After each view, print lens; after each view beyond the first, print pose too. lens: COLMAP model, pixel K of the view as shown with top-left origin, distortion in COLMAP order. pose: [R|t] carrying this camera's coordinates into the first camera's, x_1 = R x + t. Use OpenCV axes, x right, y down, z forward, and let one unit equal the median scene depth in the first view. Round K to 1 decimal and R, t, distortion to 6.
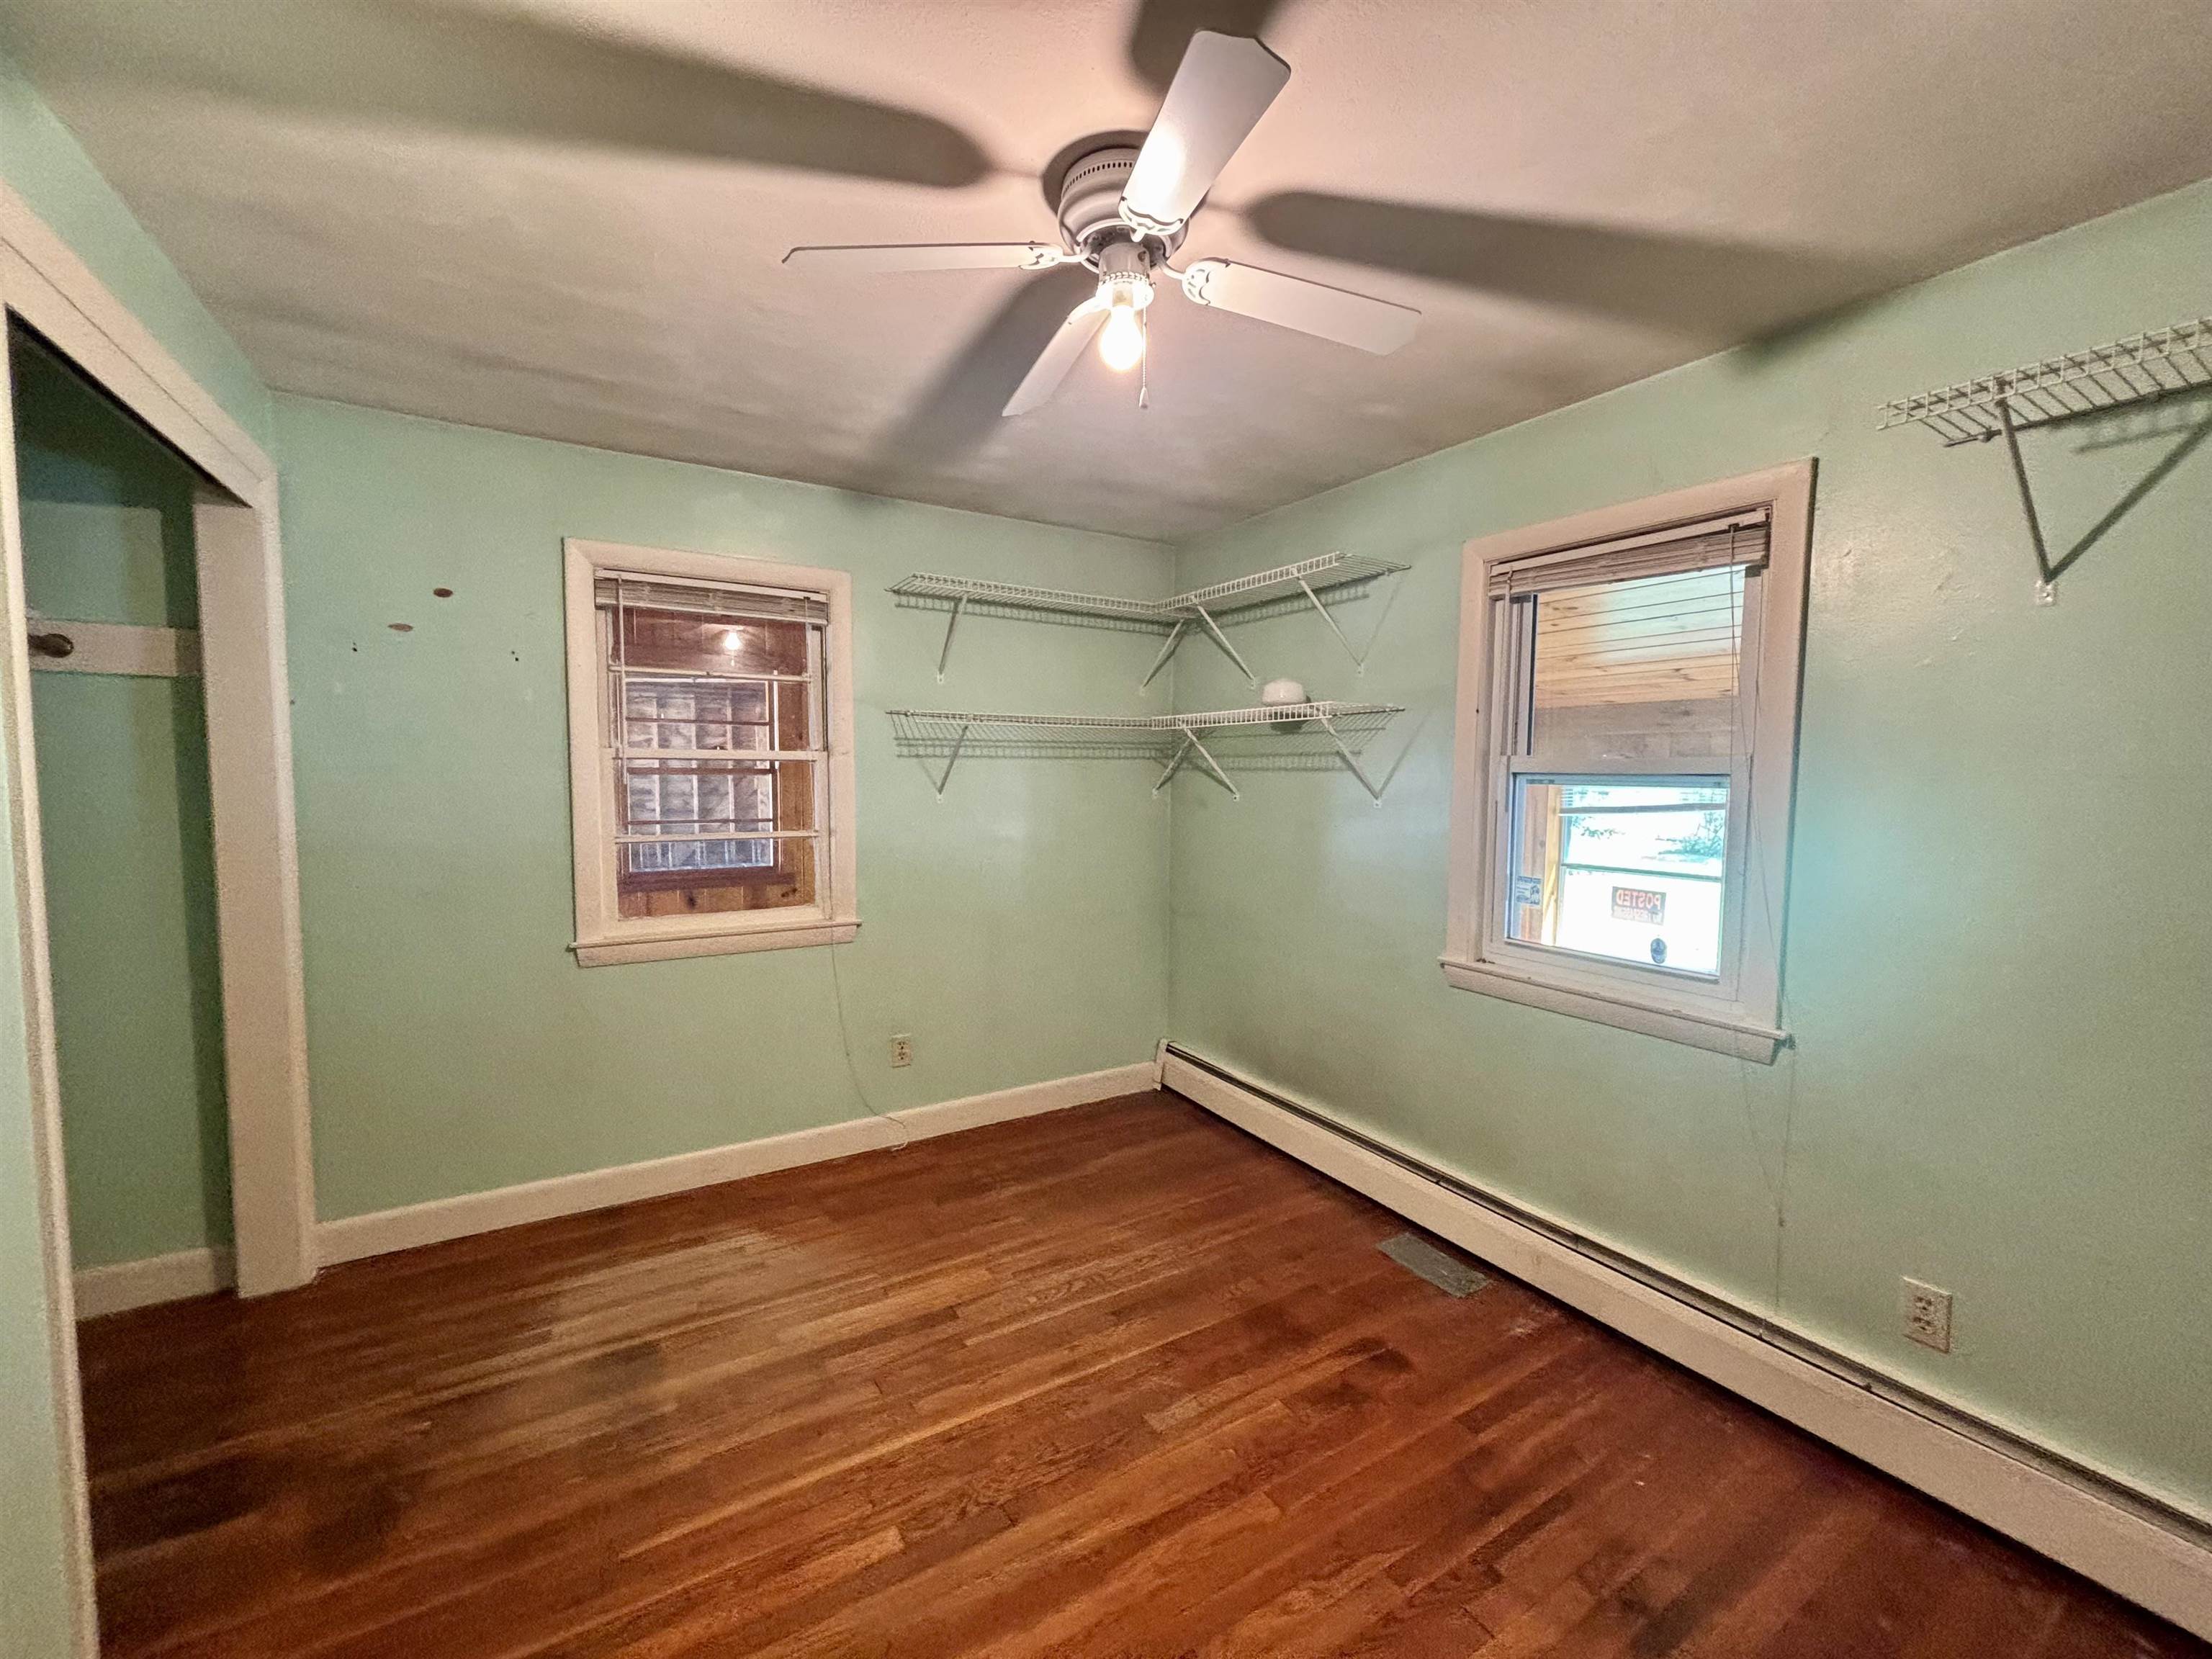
lens RADIAL K [[890.9, 0, 1106.0], [0, 890.9, 829.5], [0, 0, 1]] dist [-0.001552, 0.009277]
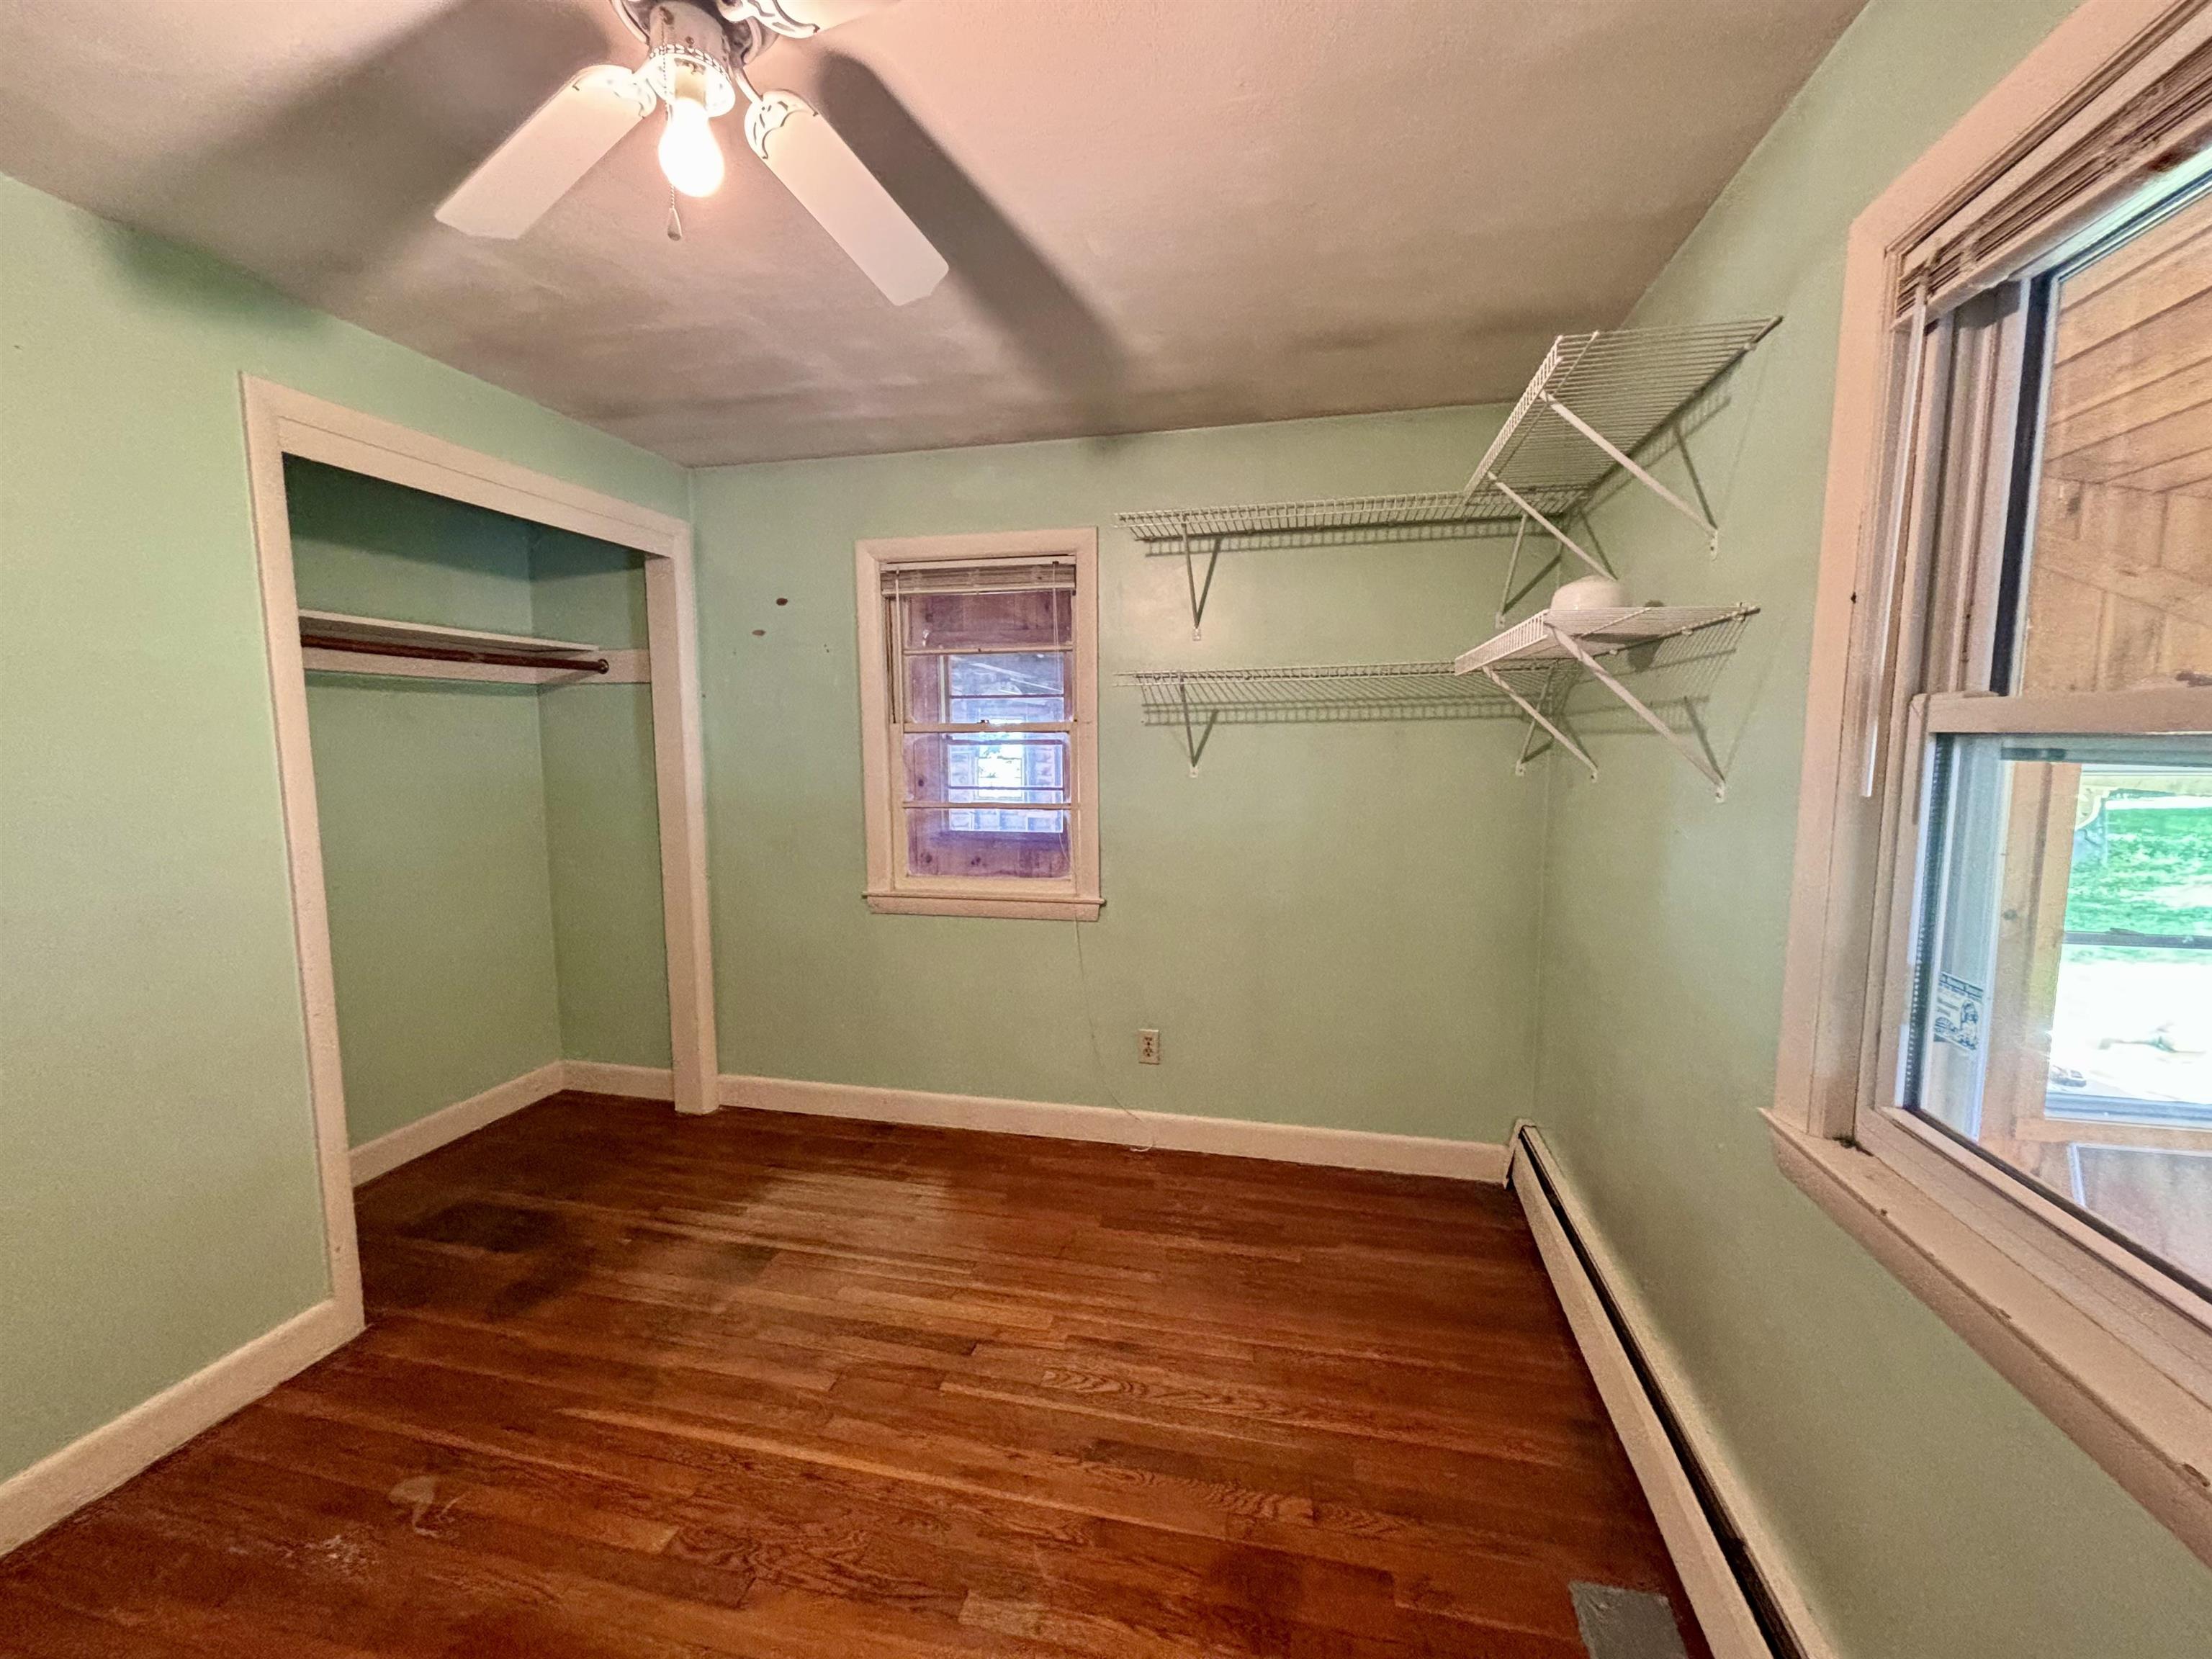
lens RADIAL K [[898.3, 0, 1106.0], [0, 898.3, 829.5], [0, 0, 1]] dist [0.013062, -0.000252]
pose [[0.717553, 0.059099, -0.693993, 0.479623], [-0.032809, 0.998156, 0.051078, -0.027128], [0.695731, -0.013881, 0.718168, 0.407305]]
